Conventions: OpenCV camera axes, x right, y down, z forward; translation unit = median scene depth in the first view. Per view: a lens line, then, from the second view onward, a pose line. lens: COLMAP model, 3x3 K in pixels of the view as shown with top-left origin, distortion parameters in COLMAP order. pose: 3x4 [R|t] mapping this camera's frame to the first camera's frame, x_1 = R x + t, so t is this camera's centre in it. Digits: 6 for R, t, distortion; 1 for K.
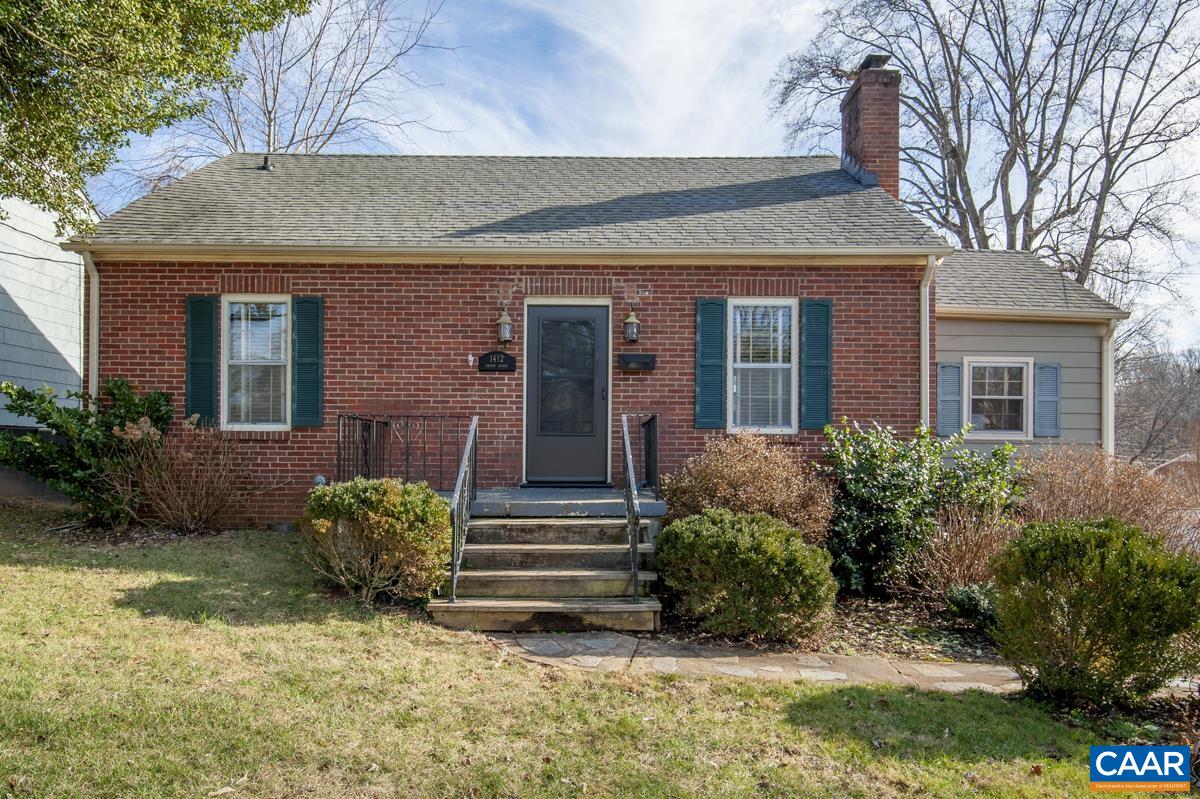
lens RADIAL K [[773.9, 0, 611.4], [0, 773.9, 400.2], [0, 0, 1]] dist [0.028927, -0.020457]
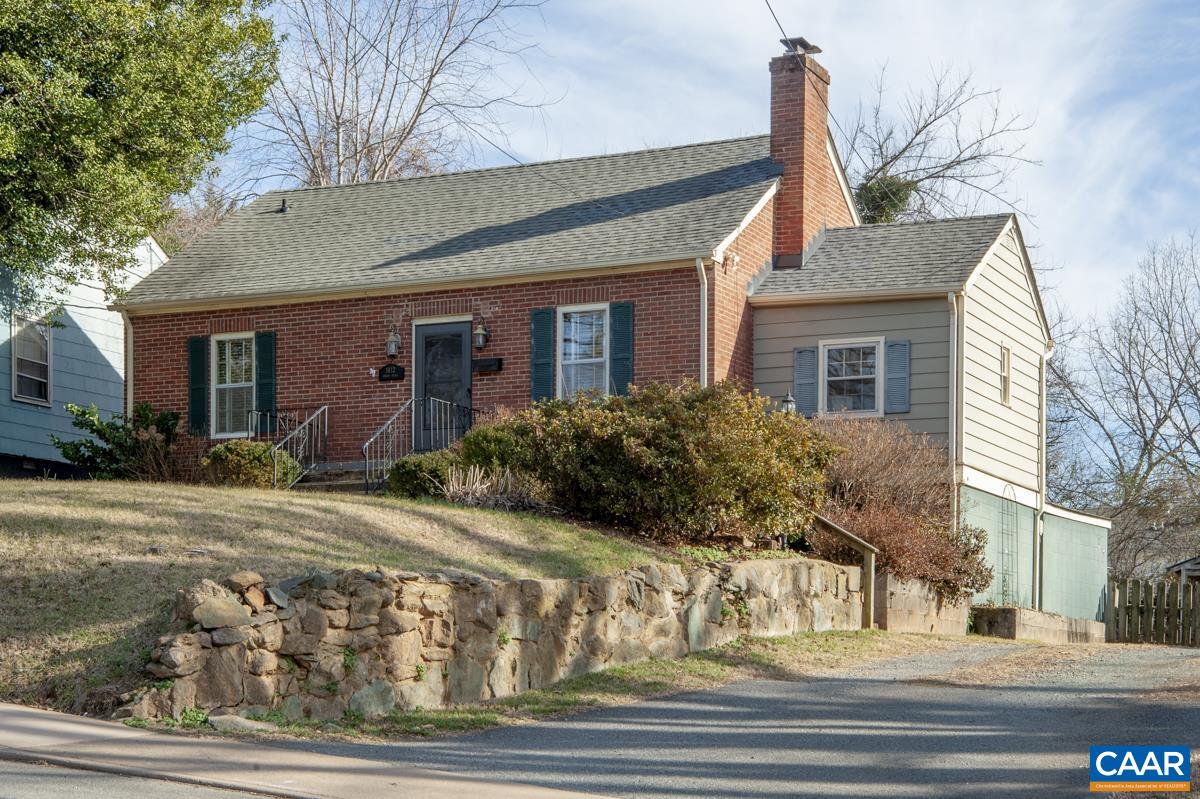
lens RADIAL K [[1987.9, 0, 593.0], [0, 1987.9, 409.4], [0, 0, 1]] dist [0.311122, 0.000000]
pose [[0.899382, -0.058548, -0.433225, 1.528755], [0.030412, 0.996970, -0.071598, 0.249025], [0.436104, 0.051219, 0.898437, -1.739774]]
